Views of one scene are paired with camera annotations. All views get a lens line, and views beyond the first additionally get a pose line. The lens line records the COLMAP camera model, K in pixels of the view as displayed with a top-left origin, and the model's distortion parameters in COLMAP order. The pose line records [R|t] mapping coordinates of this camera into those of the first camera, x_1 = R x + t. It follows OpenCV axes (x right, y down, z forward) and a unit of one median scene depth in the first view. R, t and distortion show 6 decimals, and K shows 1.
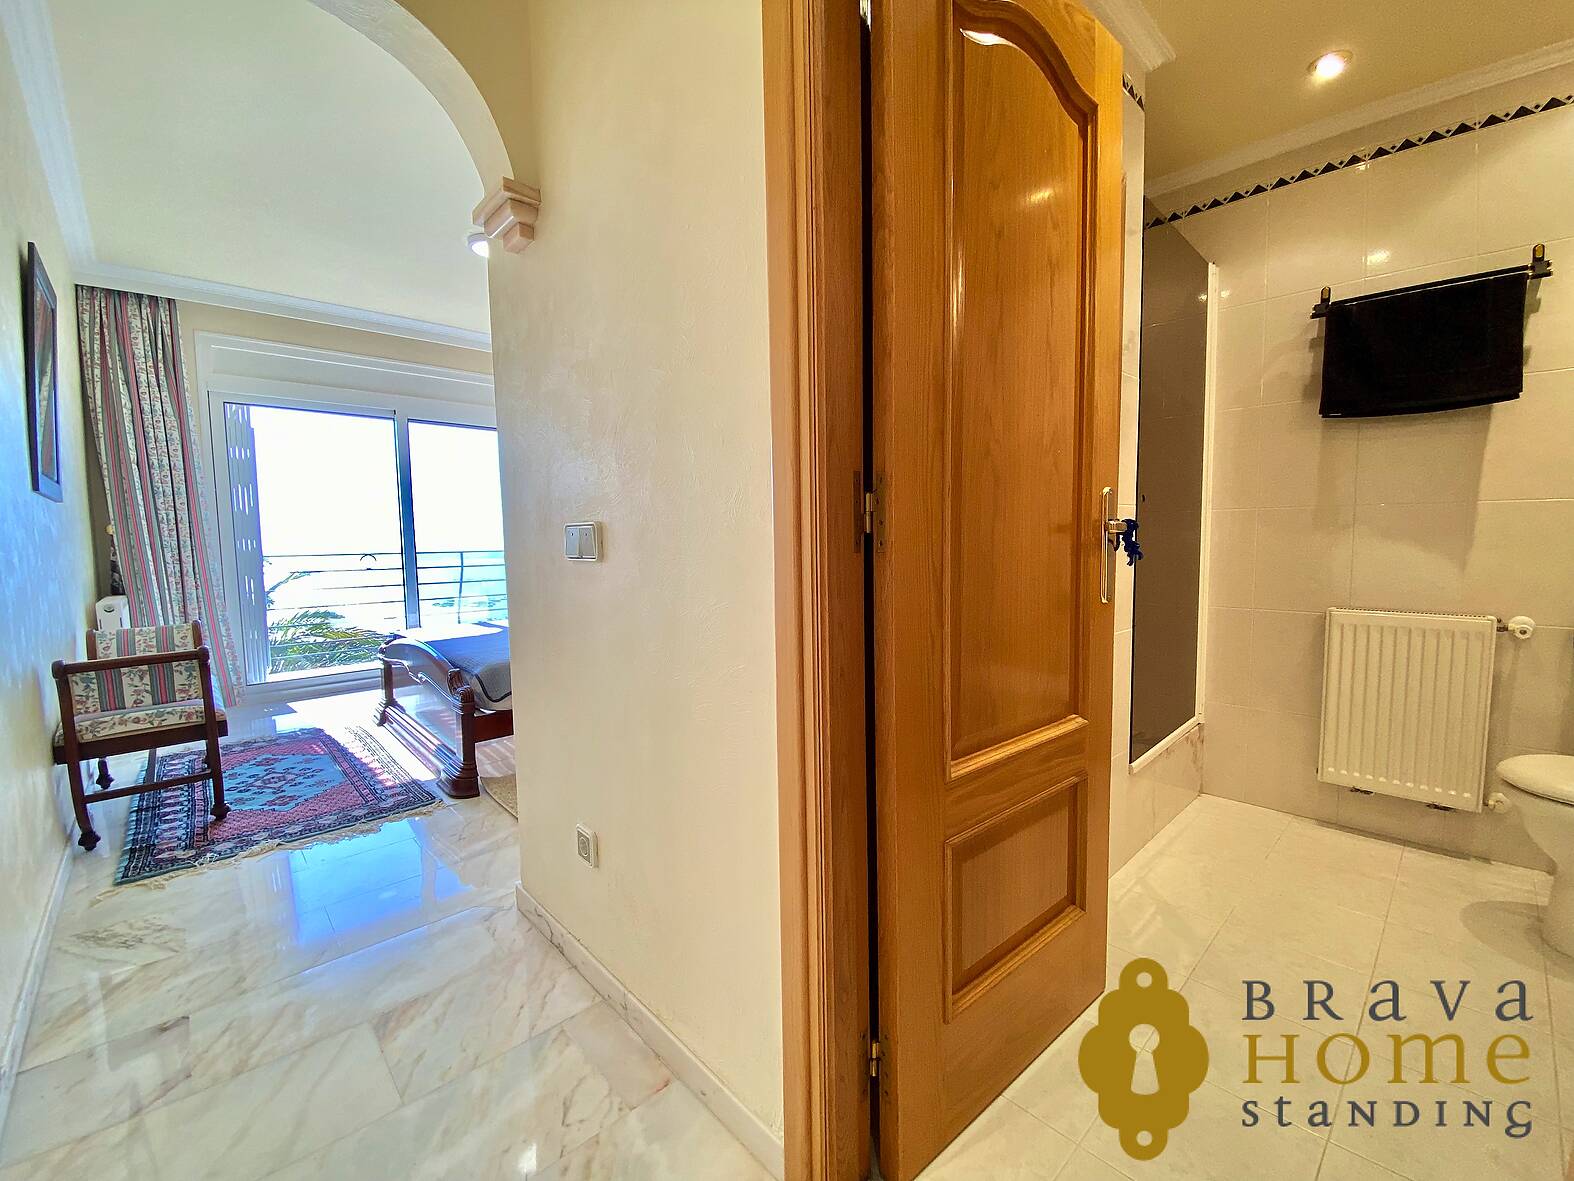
lens RADIAL K [[648.6, 0, 797.5], [0, 648.6, 591.4], [0, 0, 1]] dist [0.003209, -0.004437]
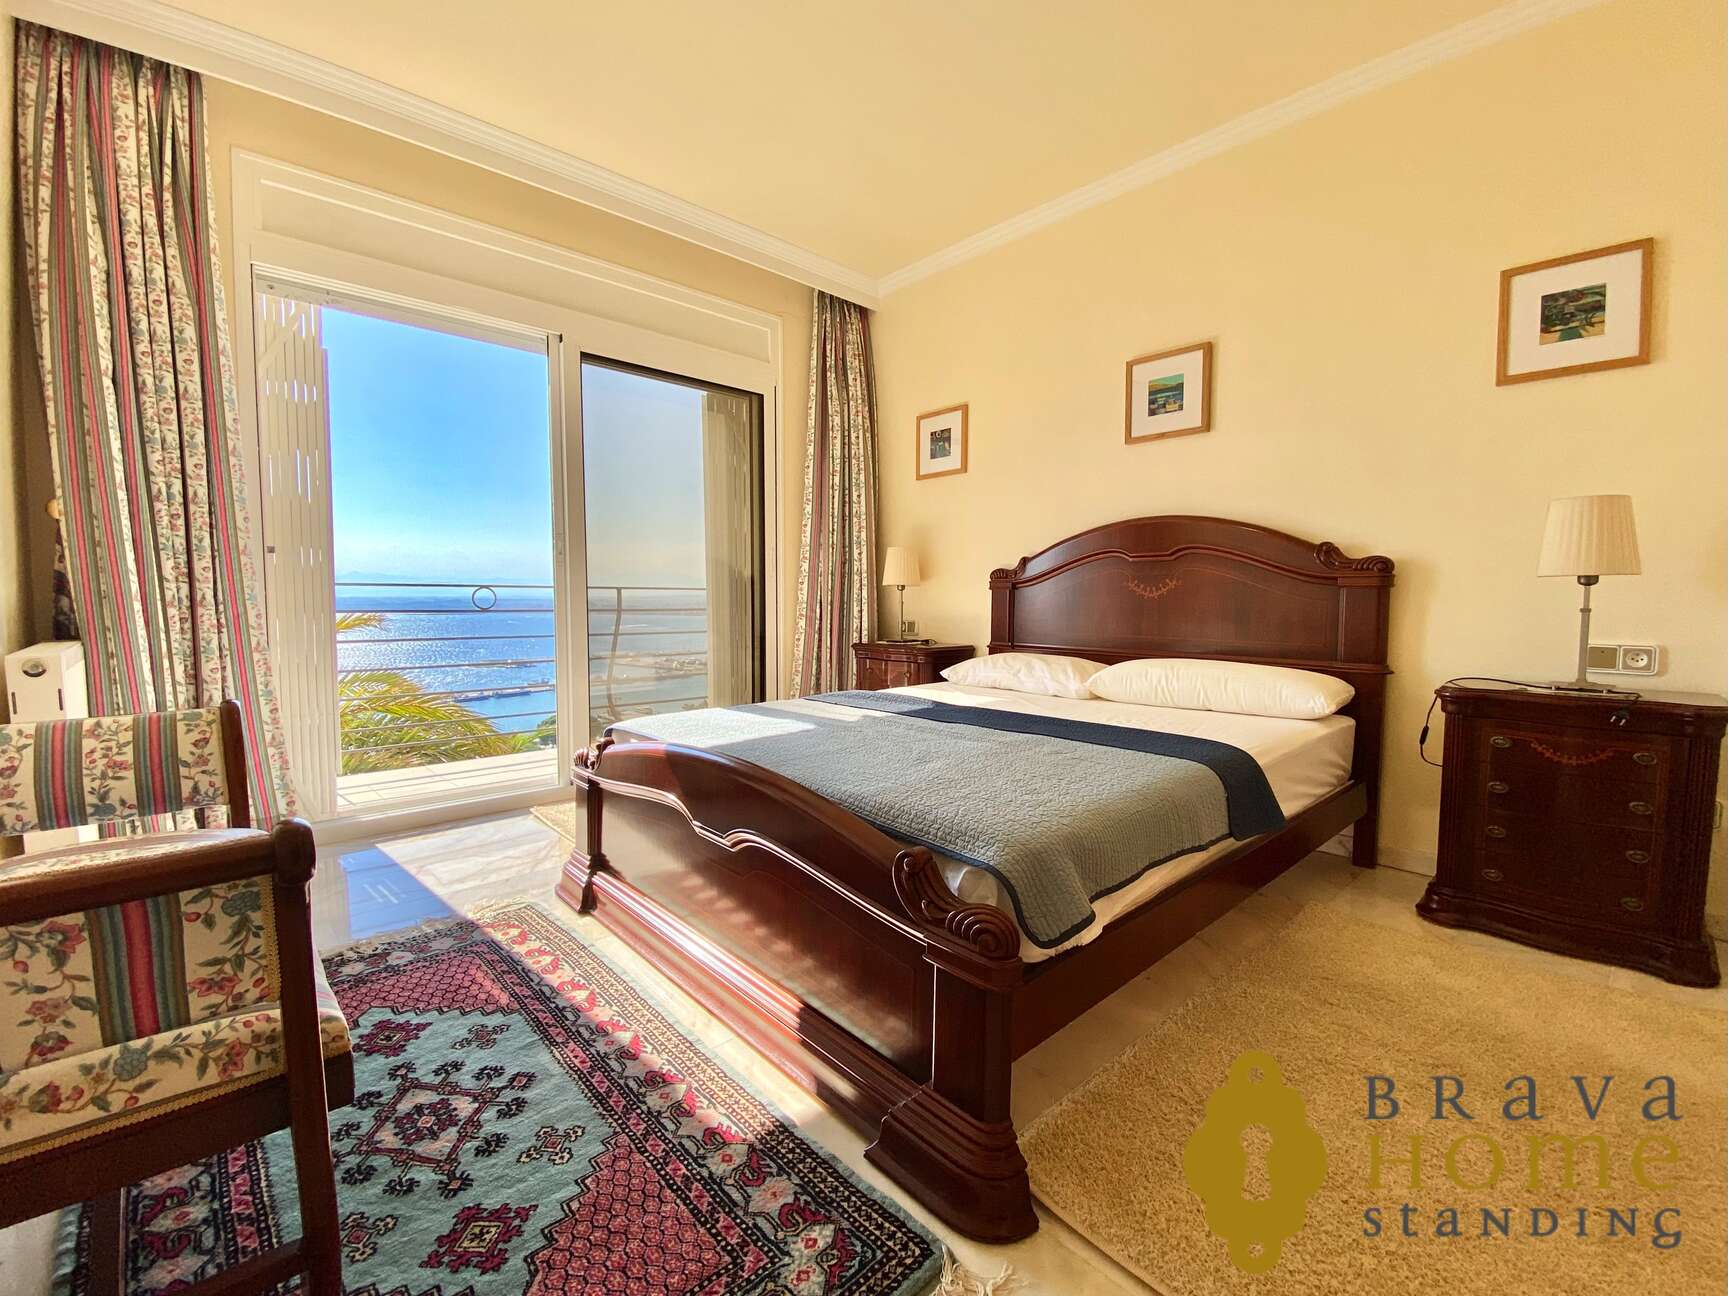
lens RADIAL K [[728.1, 0, 868.9], [0, 728.1, 652.0], [0, 0, 1]] dist [-0.002957, -0.006118]
pose [[0.999749, 0.022082, 0.003800, -0.436908], [-0.022049, 0.999720, -0.008618, 0.006114], [-0.003990, 0.008532, 0.999956, 0.447799]]
